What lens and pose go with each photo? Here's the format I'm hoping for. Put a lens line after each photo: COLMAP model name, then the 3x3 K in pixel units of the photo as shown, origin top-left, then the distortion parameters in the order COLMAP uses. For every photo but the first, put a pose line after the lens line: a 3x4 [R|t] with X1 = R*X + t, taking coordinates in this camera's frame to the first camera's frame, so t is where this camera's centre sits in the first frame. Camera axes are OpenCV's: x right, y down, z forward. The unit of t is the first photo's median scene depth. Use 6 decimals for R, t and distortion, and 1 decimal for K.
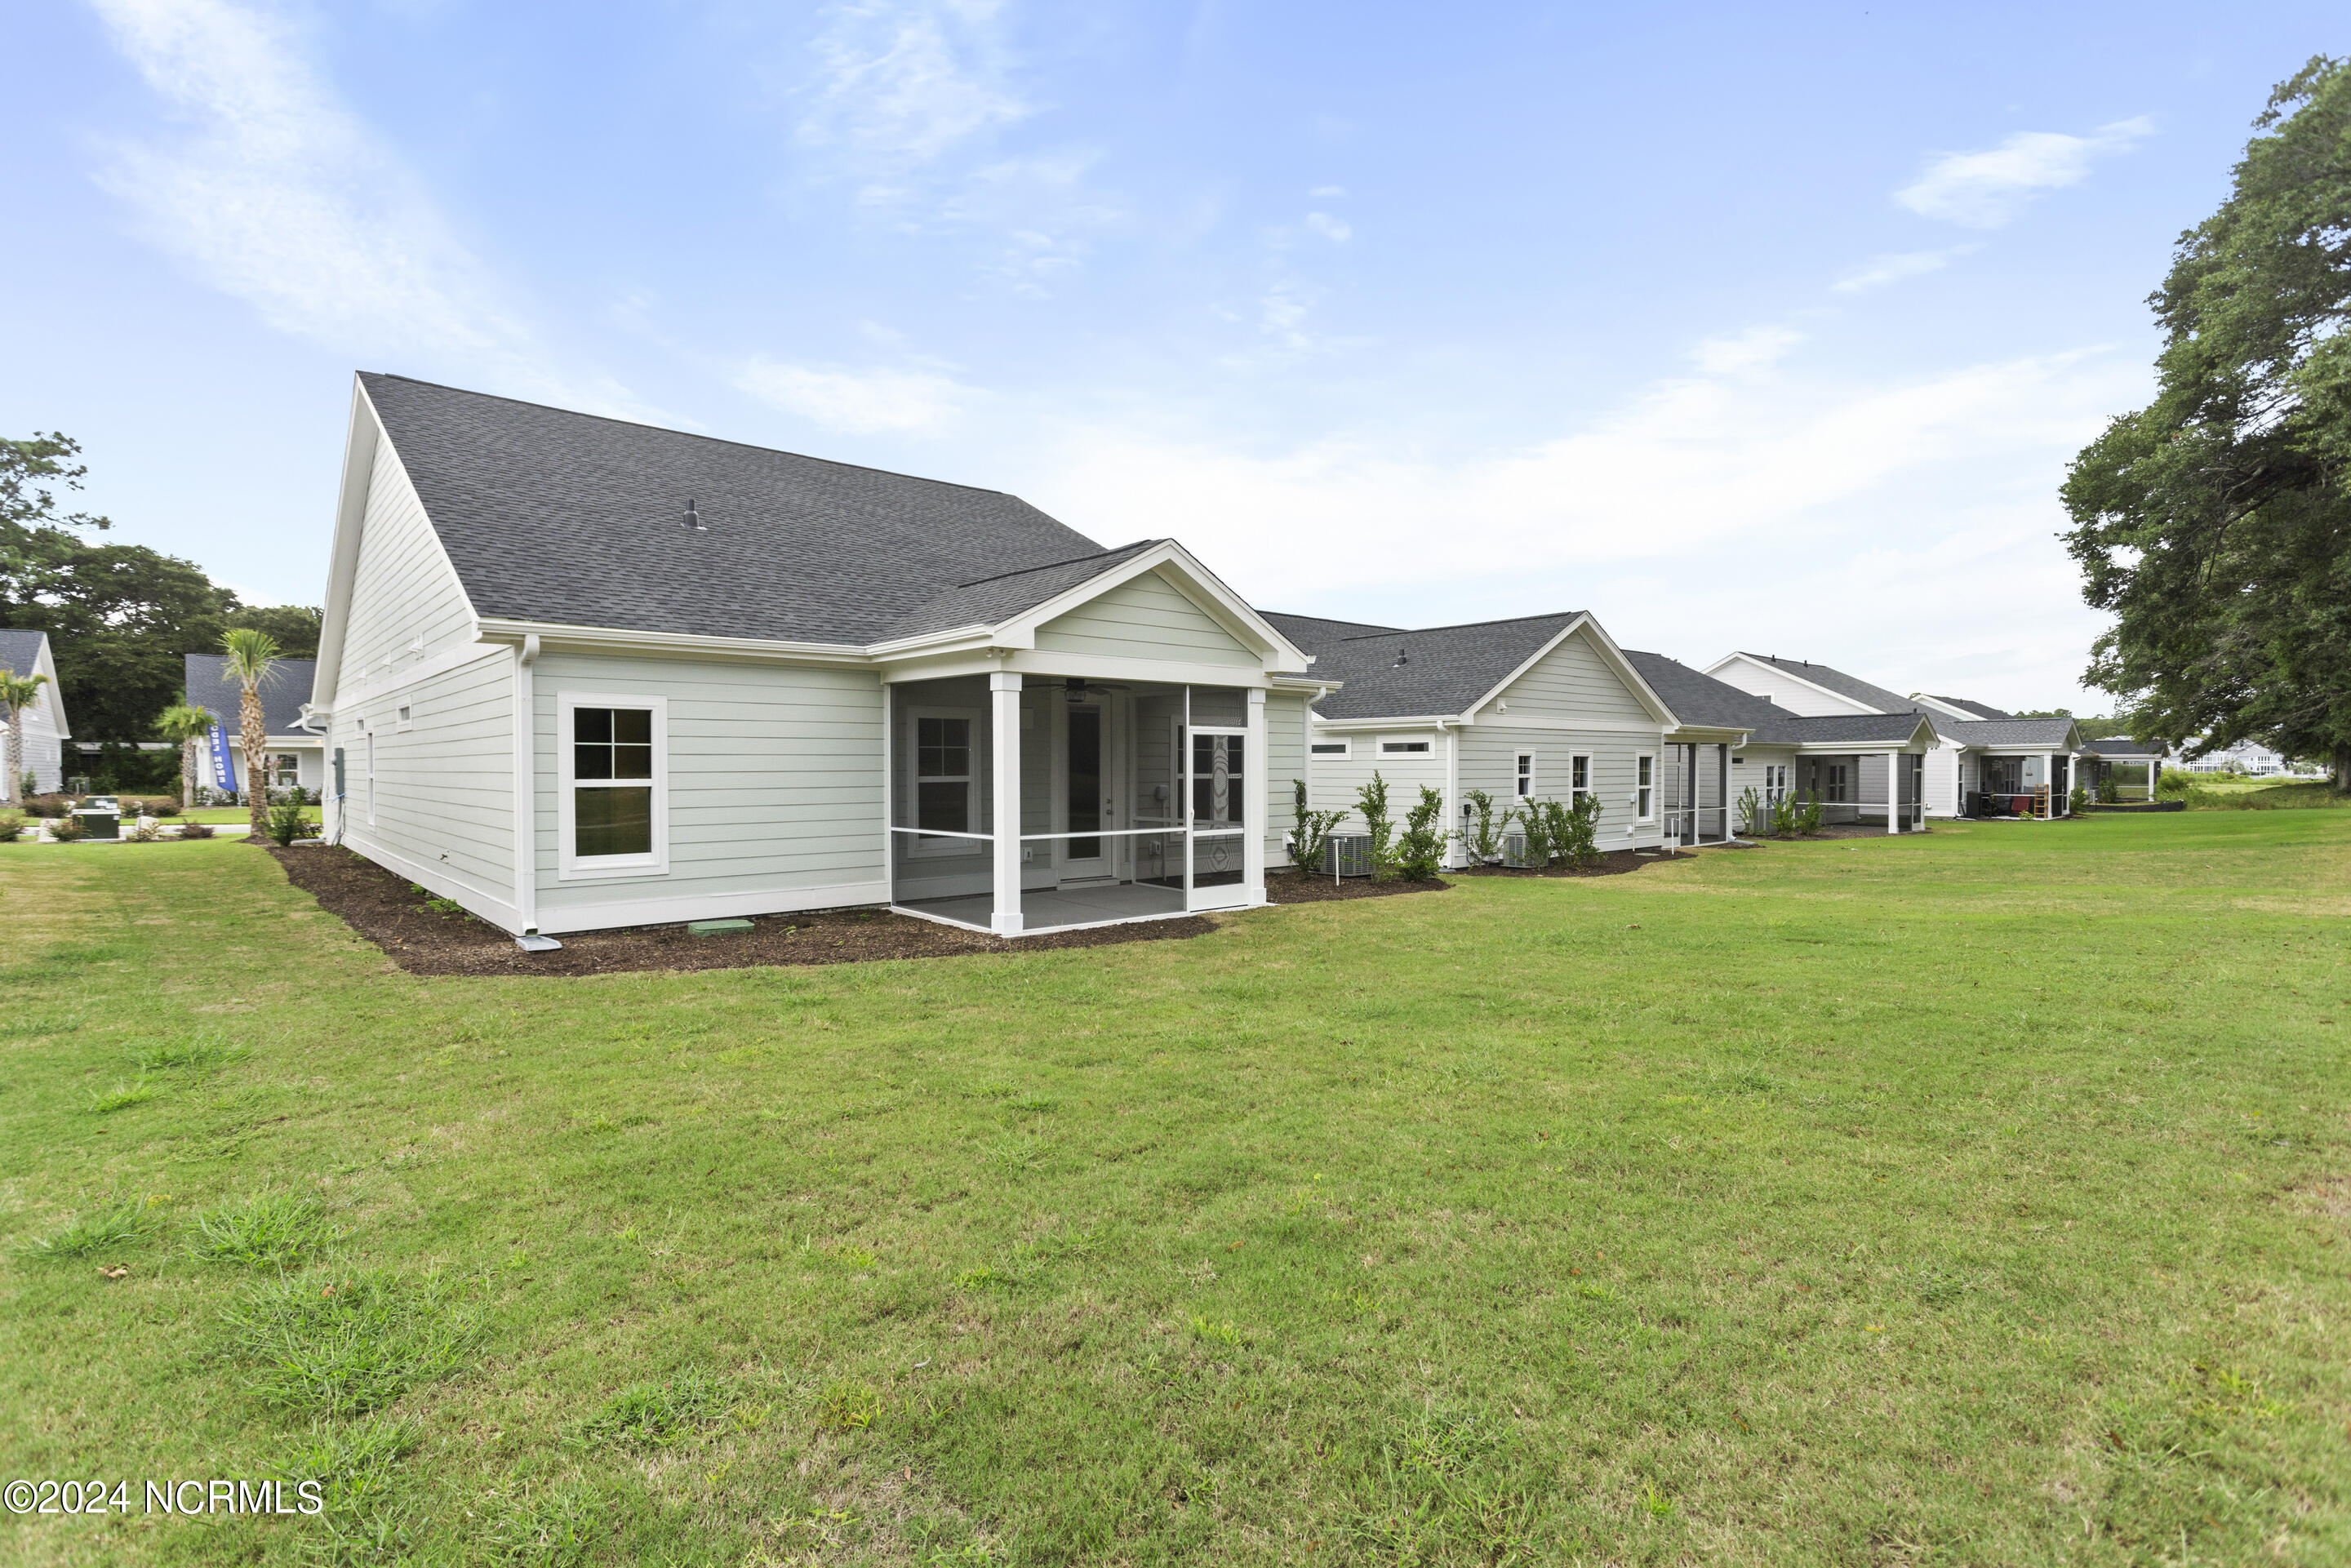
lens RADIAL K [[1114.3, 0, 1174.0], [0, 1114.3, 766.3], [0, 0, 1]] dist [-0.000433, 0.000183]
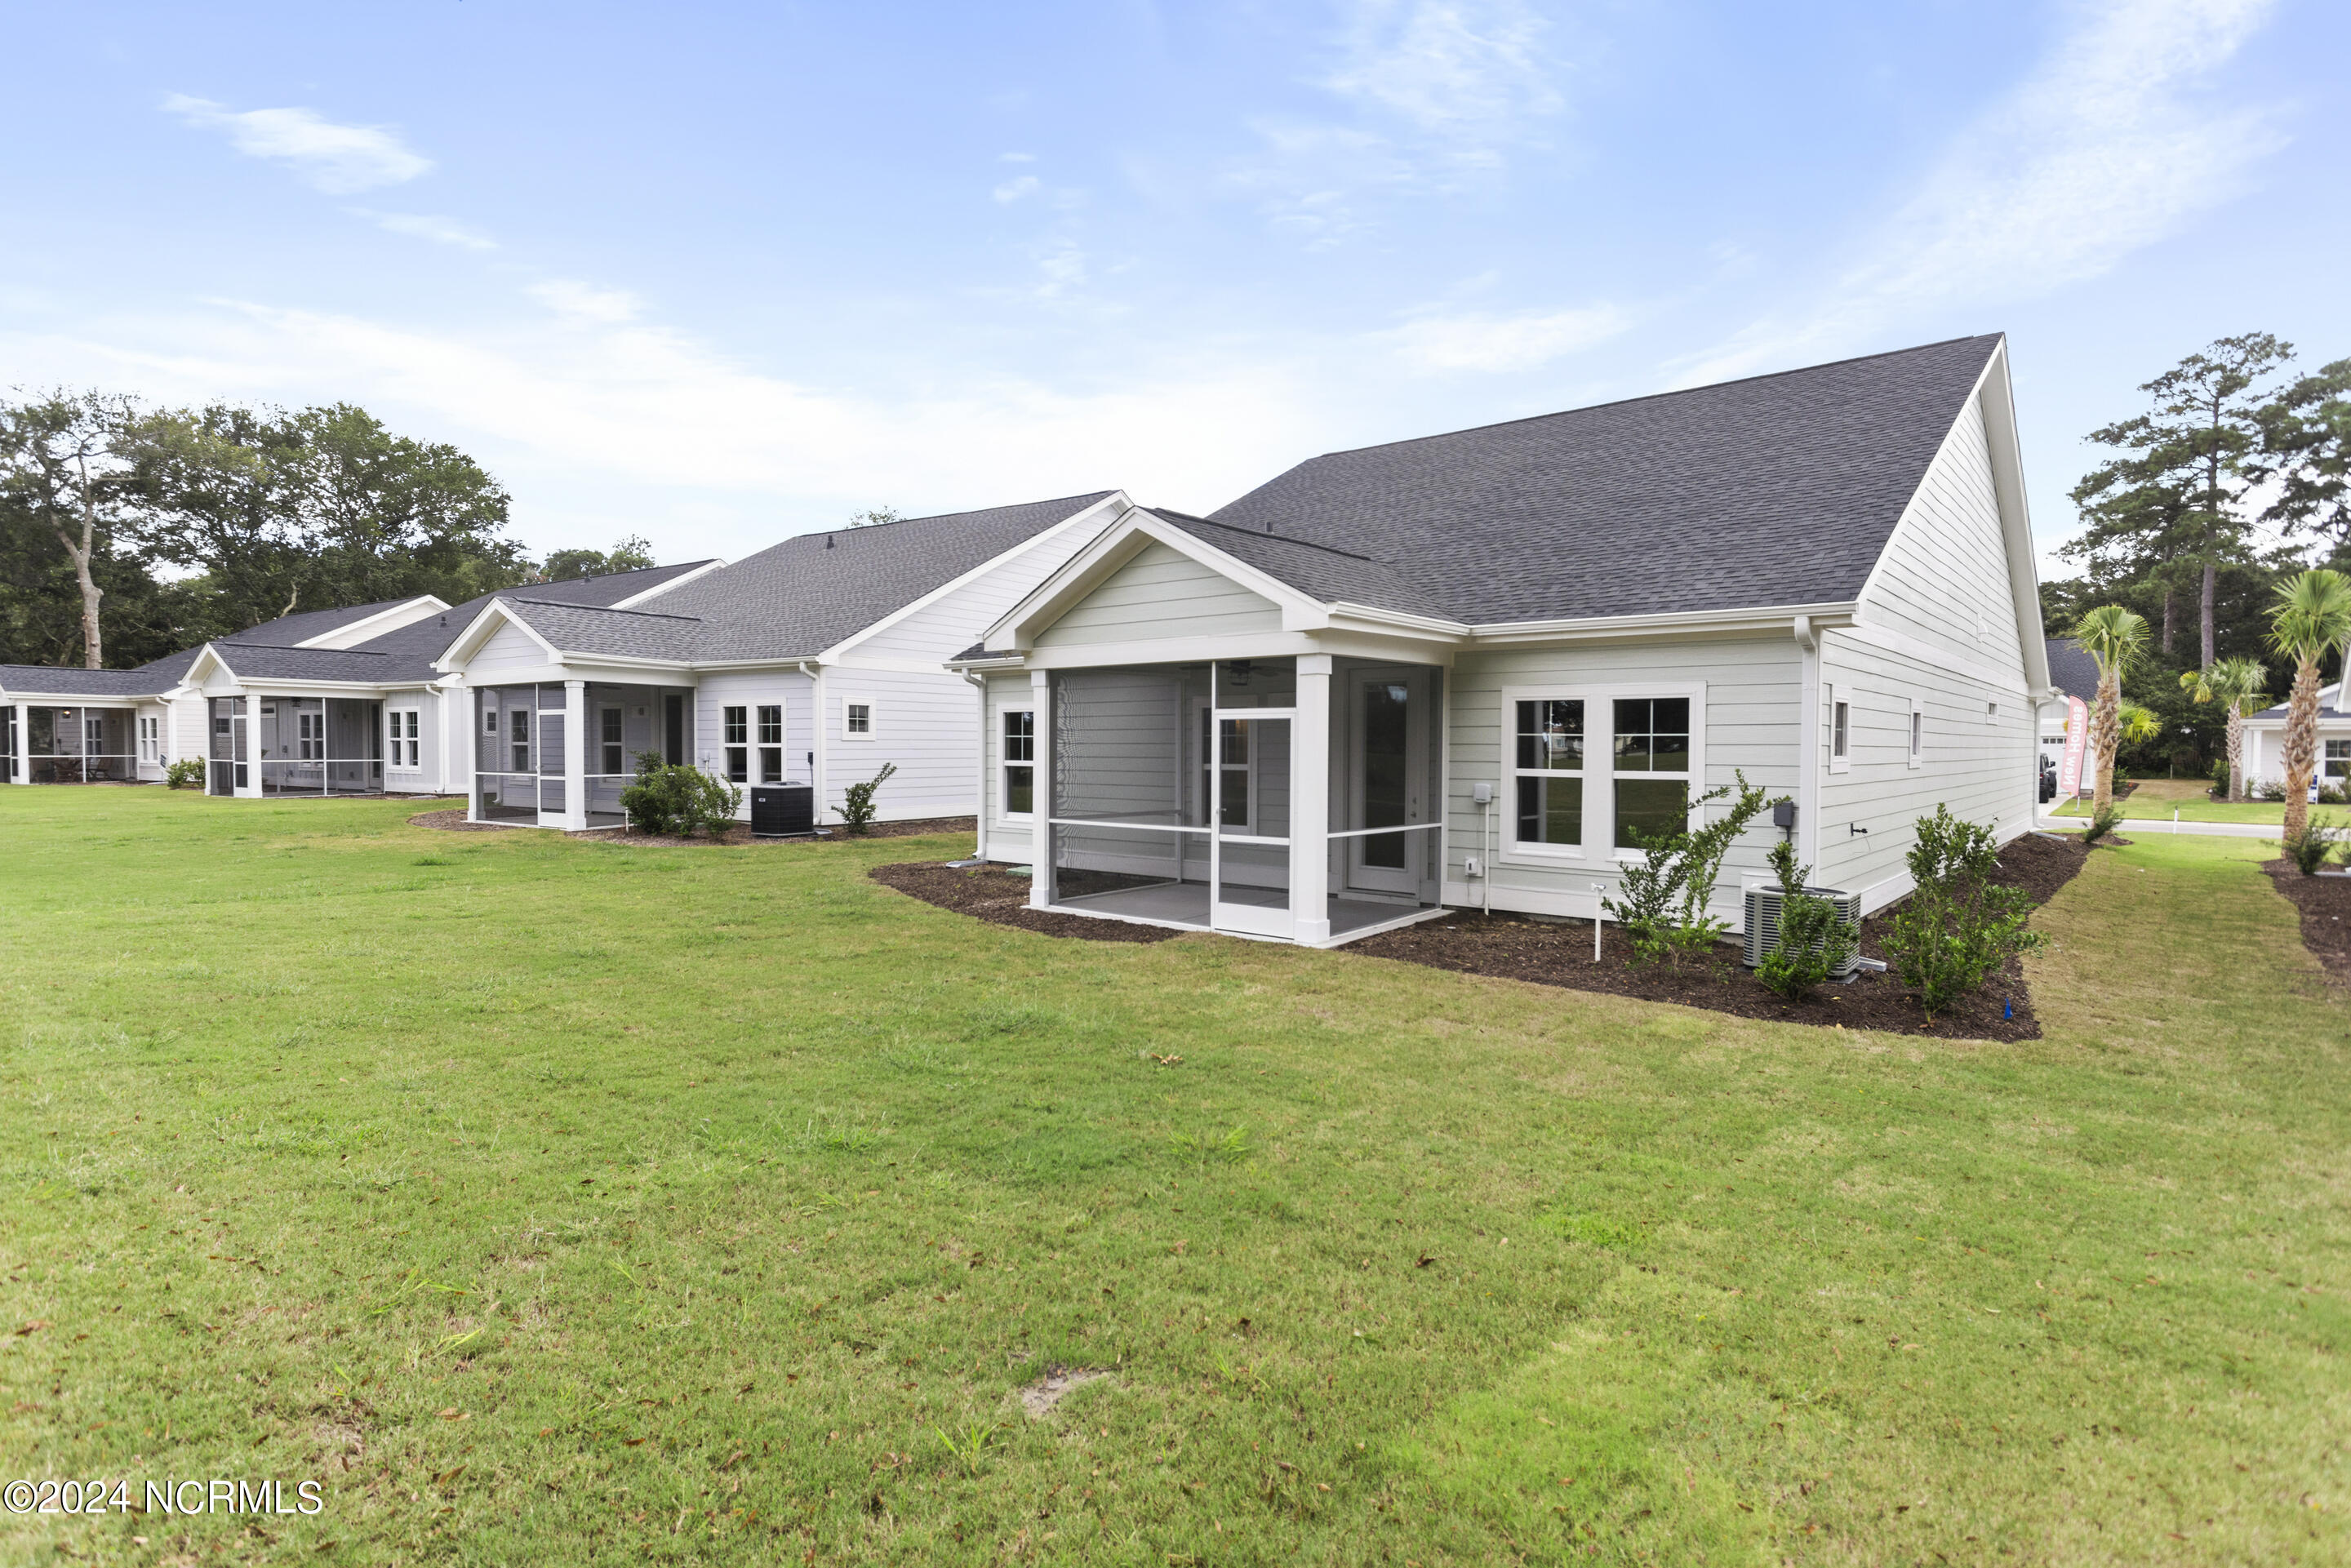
lens RADIAL K [[1235.9, 0, 1175.5], [0, 1235.9, 784.0], [0, 0, 1]] dist [-0.000269, -0.000055]
pose [[0.164107, 0.030719, -0.985964, 0.934132], [-0.012345, 0.999501, 0.029086, -0.006030], [0.986365, 0.007398, 0.164405, 0.803156]]
